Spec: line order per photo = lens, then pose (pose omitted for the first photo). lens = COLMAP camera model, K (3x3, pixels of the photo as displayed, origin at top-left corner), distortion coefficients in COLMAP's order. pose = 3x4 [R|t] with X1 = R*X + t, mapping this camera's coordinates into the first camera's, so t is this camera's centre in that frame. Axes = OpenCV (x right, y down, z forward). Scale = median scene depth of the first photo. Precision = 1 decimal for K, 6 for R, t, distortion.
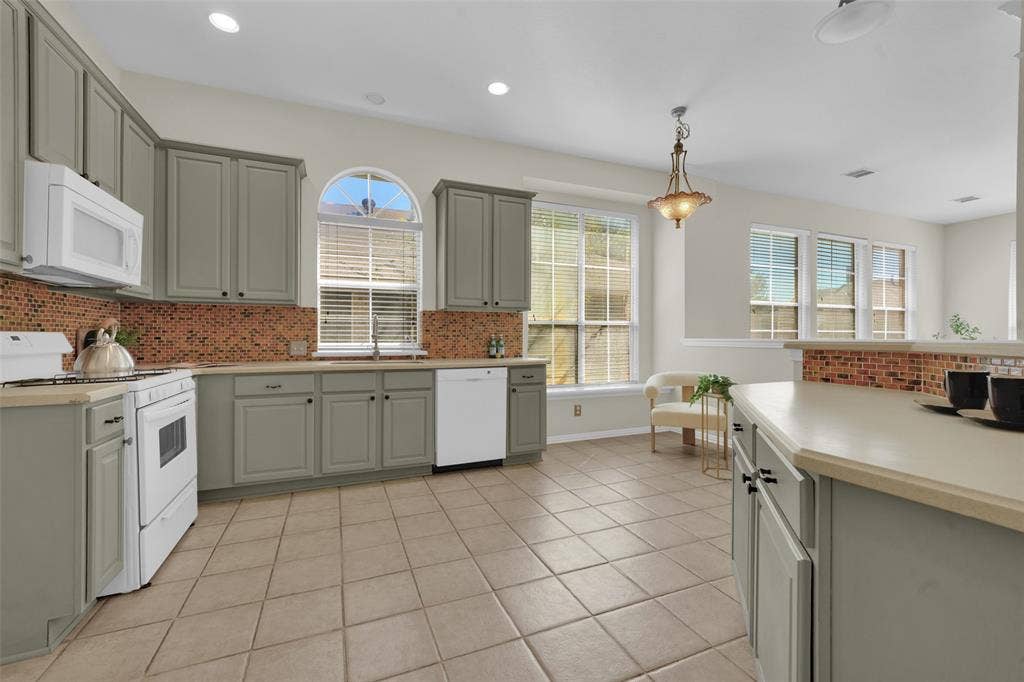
lens RADIAL K [[404.4, 0, 508.4], [0, 404.4, 340.1], [0, 0, 1]] dist [-0.006375, 0.001193]
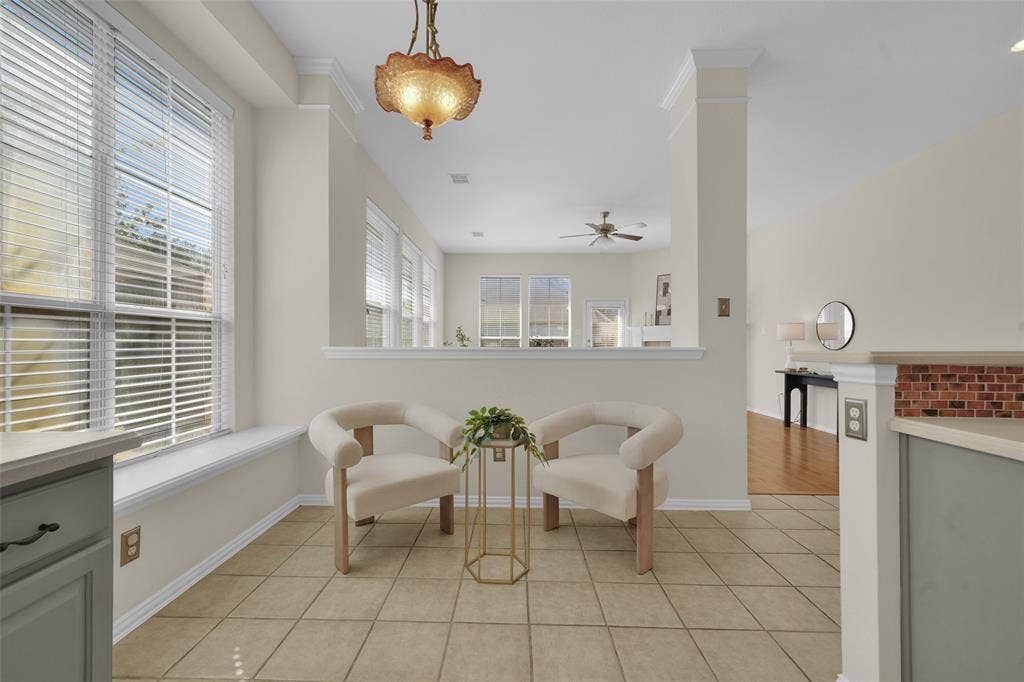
lens RADIAL K [[423.1, 0, 503.8], [0, 423.1, 347.4], [0, 0, 1]] dist [0.001228, 0.000006]
pose [[0.406044, -0.005679, 0.913836, -0.074082], [0.005128, 0.999979, 0.003936, -0.007462], [-0.913839, 0.003088, 0.406065, 1.035941]]
